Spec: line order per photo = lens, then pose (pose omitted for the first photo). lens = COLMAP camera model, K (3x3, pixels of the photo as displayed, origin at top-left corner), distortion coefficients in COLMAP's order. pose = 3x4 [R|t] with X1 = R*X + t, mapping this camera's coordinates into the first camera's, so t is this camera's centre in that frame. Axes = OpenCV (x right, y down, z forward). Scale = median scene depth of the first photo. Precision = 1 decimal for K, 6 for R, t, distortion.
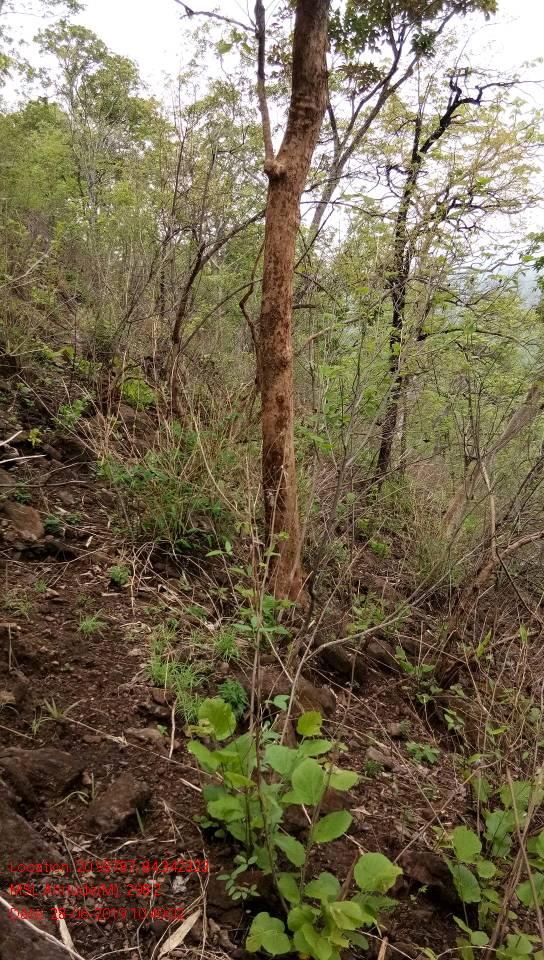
lens RADIAL K [[770.5, 0, 271.5], [0, 770.5, 484.0], [0, 0, 1]] dist [0.042224, -0.022277]
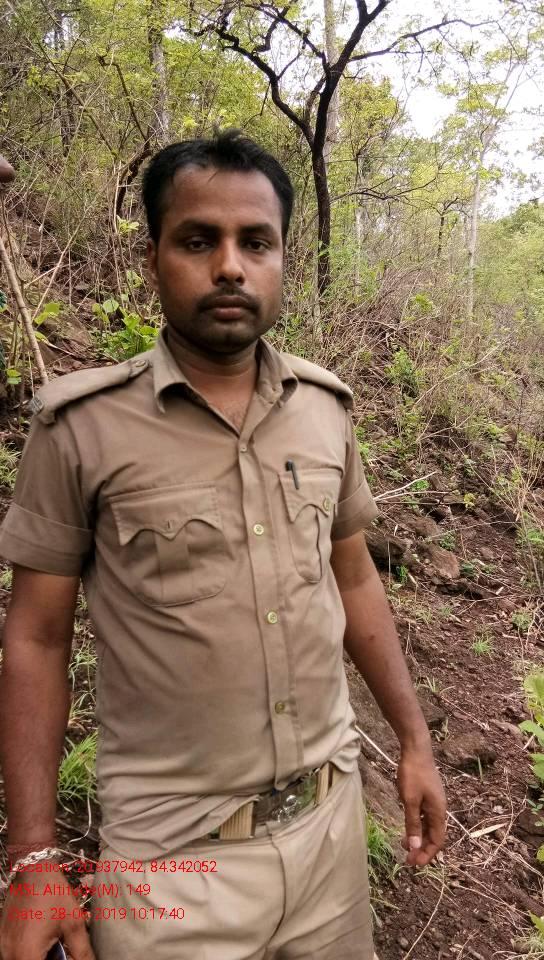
lens RADIAL K [[770.5, 0, 268.8], [0, 770.5, 480.1], [0, 0, 1]] dist [0.042224, -0.022277]
pose [[0.835133, 0.059312, -0.546840, 0.083112], [-0.122787, 0.989185, -0.080231, 0.047597], [0.536167, 0.134148, 0.833384, -0.118911]]
